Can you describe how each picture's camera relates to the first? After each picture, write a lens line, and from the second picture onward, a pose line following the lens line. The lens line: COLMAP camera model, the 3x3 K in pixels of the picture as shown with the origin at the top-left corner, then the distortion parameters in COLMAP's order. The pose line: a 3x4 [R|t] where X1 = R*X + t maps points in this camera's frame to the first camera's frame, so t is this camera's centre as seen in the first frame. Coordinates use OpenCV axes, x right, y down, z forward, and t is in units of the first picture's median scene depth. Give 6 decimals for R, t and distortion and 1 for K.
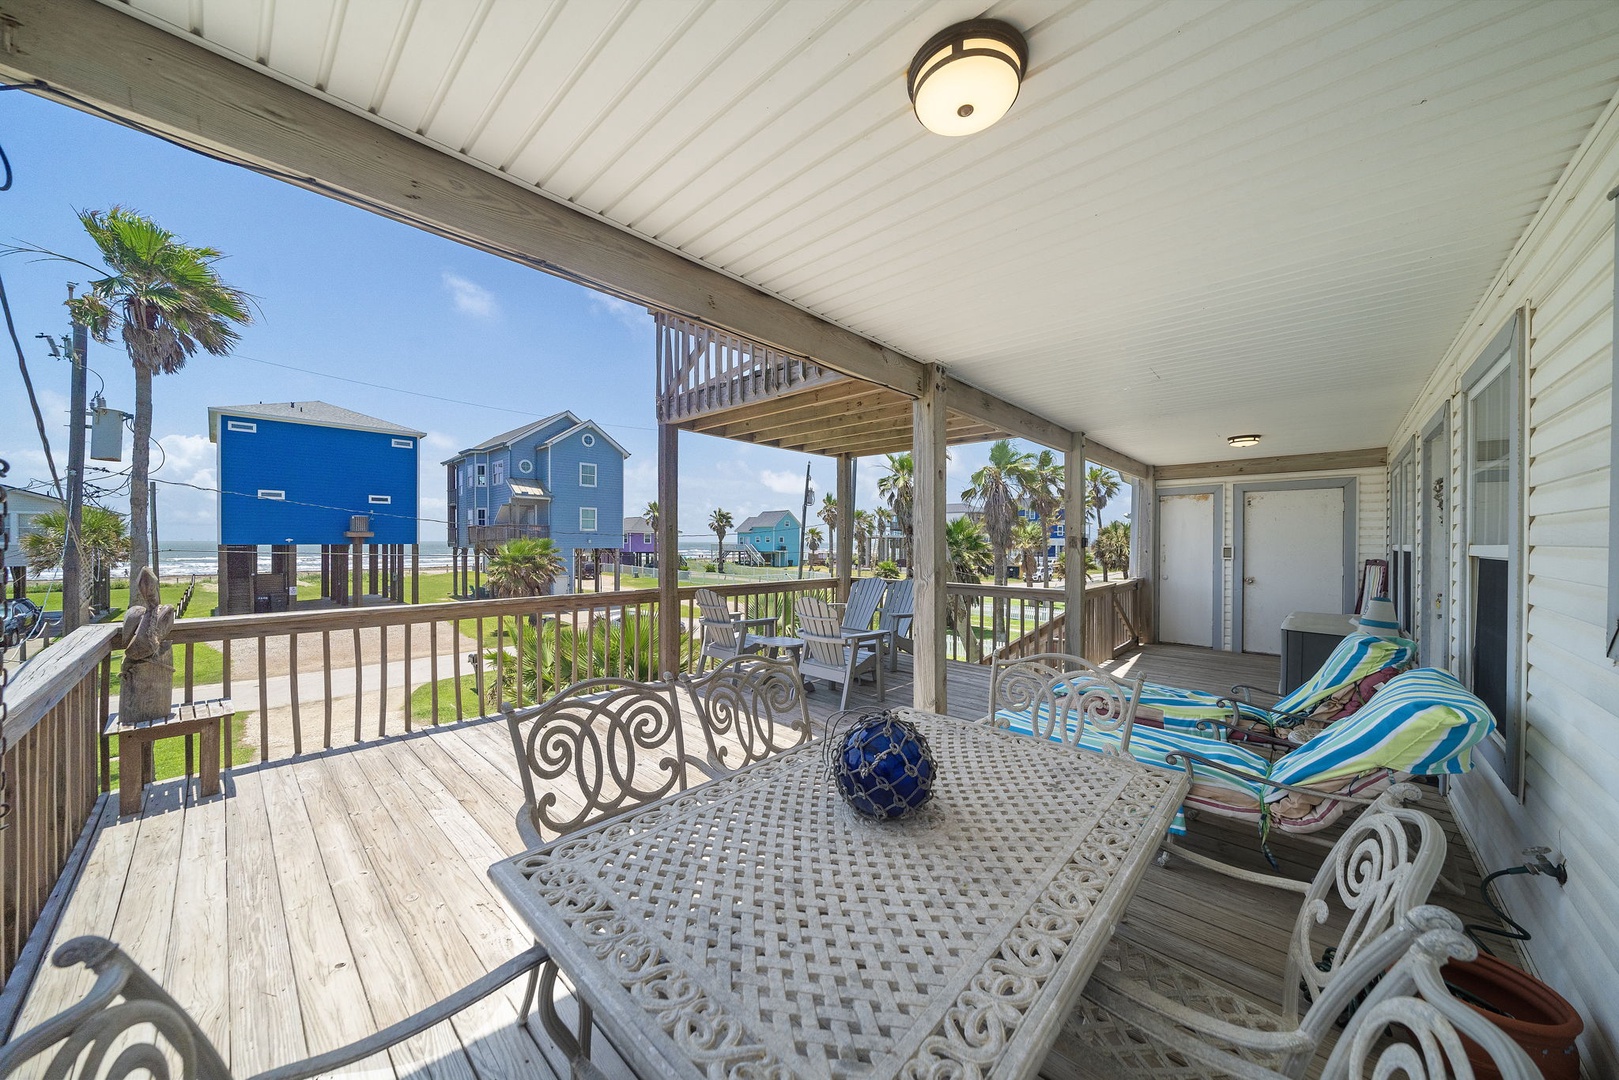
lens RADIAL K [[547.2, 0, 804.6], [0, 547.2, 541.3], [0, 0, 1]] dist [-0.002374, -0.000055]
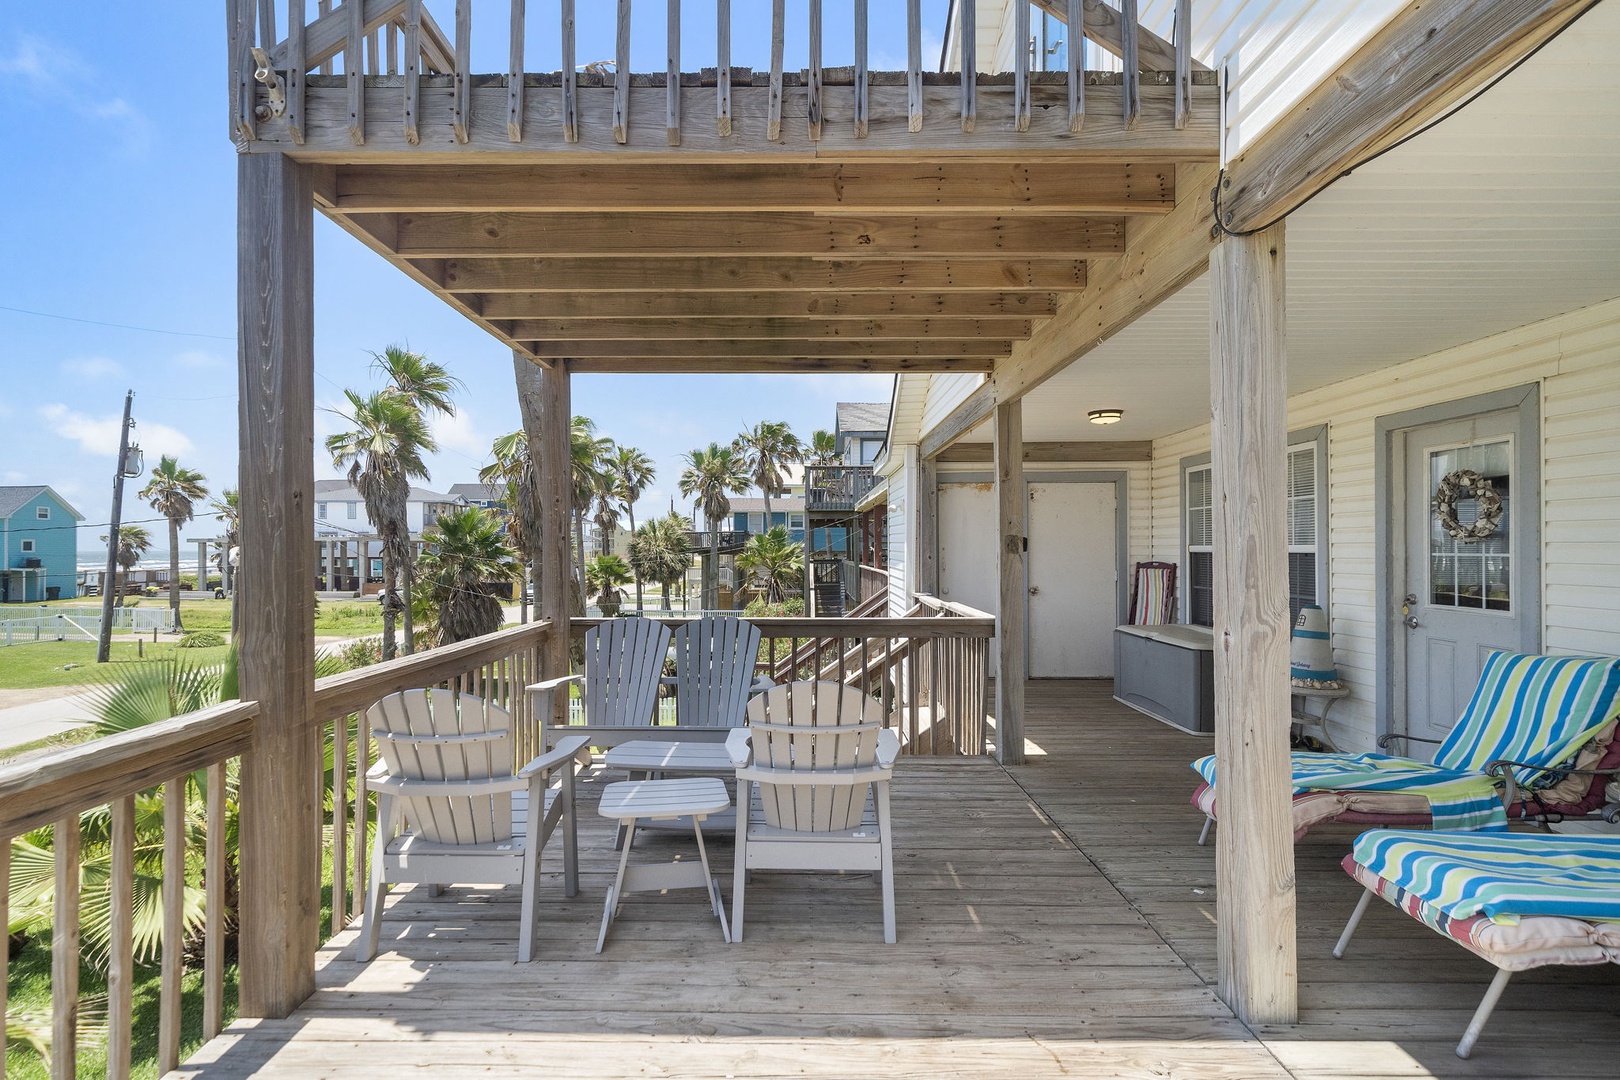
lens RADIAL K [[794.2, 0, 806.8], [0, 794.2, 539.7], [0, 0, 1]] dist [-0.005439, -0.000386]
pose [[0.736732, -0.001458, 0.676183, -0.223217], [0.006692, 0.999964, -0.005135, -0.000851], [-0.676152, 0.008308, 0.736715, 0.329112]]
